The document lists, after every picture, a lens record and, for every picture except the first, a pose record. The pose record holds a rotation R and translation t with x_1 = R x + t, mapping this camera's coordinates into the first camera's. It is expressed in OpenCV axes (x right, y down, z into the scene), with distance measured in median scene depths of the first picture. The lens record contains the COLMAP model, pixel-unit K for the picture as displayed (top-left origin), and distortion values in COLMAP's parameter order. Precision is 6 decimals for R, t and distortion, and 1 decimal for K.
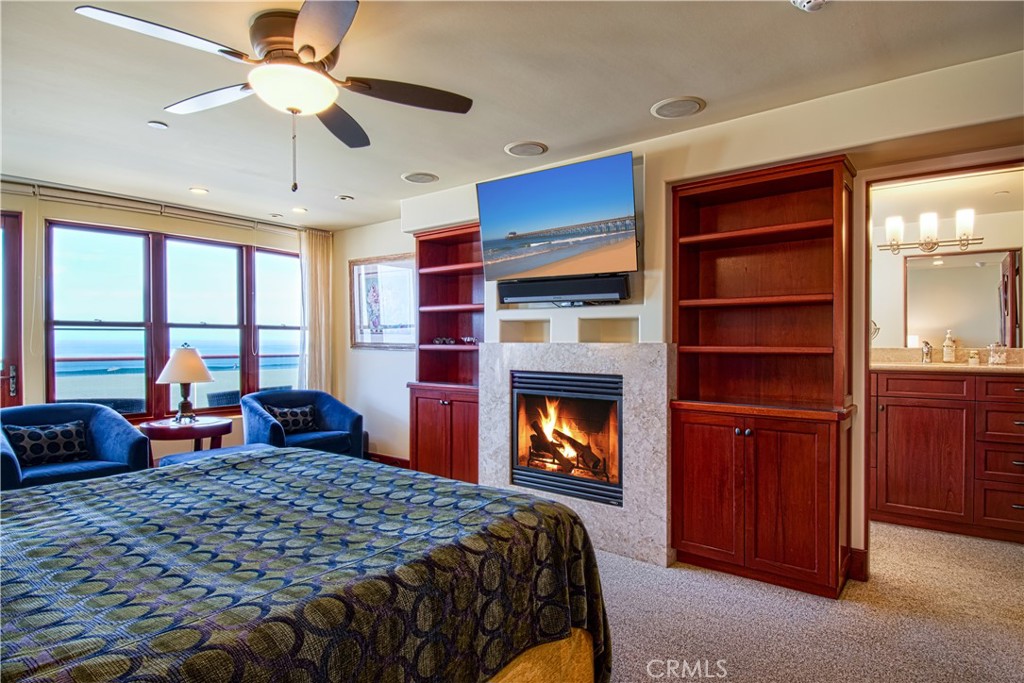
lens RADIAL K [[541.7, 0, 531.4], [0, 541.7, 345.0], [0, 0, 1]] dist [-0.000460, -0.000620]
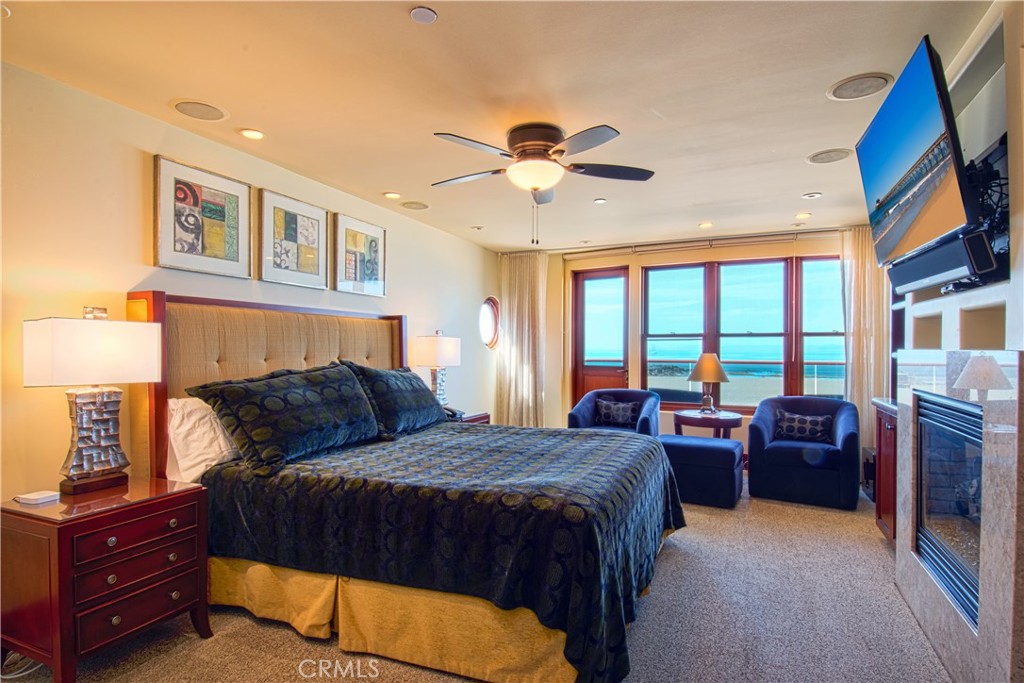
lens RADIAL K [[541.7, 0, 531.4], [0, 541.7, 345.0], [0, 0, 1]] dist [-0.000460, -0.000620]
pose [[0.261652, -0.006106, -0.965143, 0.451114], [-0.005328, 0.999956, -0.007771, -0.002586], [0.965148, 0.007176, 0.261607, 0.298419]]
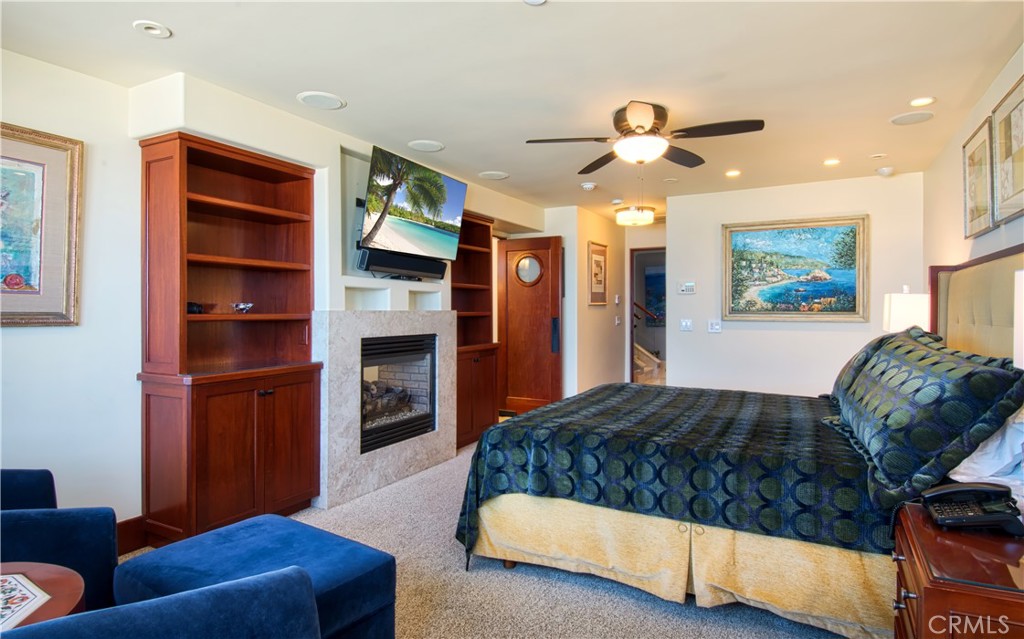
lens RADIAL K [[558.1, 0, 510.9], [0, 558.1, 316.7], [0, 0, 1]] dist [0.000095, 0.000018]
pose [[-0.168269, -0.011981, 0.985668, -0.964139], [0.004287, 0.999908, 0.012886, -0.003823], [-0.985732, 0.006394, -0.168202, 0.804738]]
